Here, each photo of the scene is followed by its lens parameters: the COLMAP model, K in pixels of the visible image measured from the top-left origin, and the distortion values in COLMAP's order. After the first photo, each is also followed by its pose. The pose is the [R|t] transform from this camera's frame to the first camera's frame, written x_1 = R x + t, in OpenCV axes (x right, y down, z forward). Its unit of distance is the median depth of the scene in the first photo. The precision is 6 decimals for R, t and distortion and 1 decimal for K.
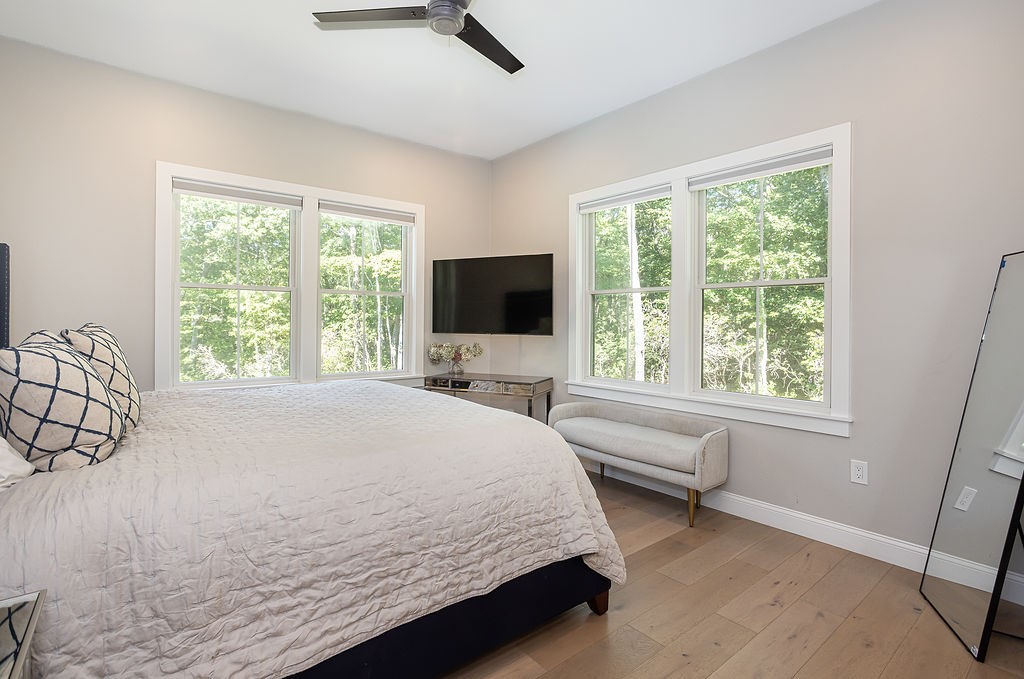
lens RADIAL K [[499.8, 0, 511.2], [0, 499.8, 325.9], [0, 0, 1]] dist [-0.001873, 0.000049]
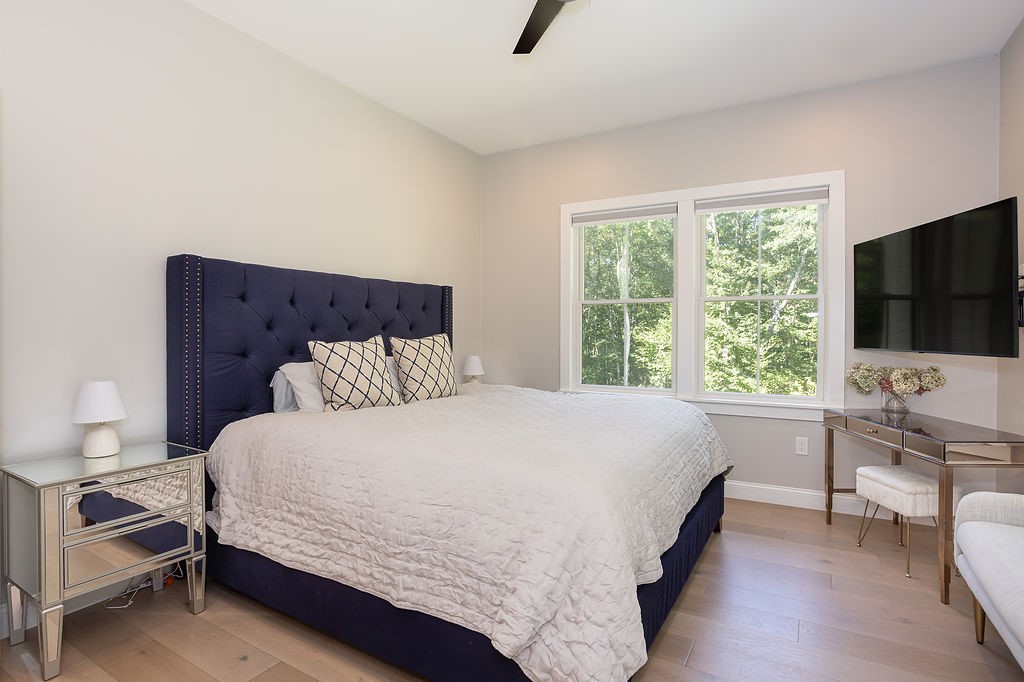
lens RADIAL K [[528.5, 0, 512.0], [0, 528.5, 341.0], [0, 0, 1]] dist [-0.063973, 0.000069]
pose [[0.348279, 0.003197, -0.937385, 1.027342], [-0.007720, 0.999970, 0.000542, 0.018658], [0.937359, 0.007048, 0.348293, 0.906820]]
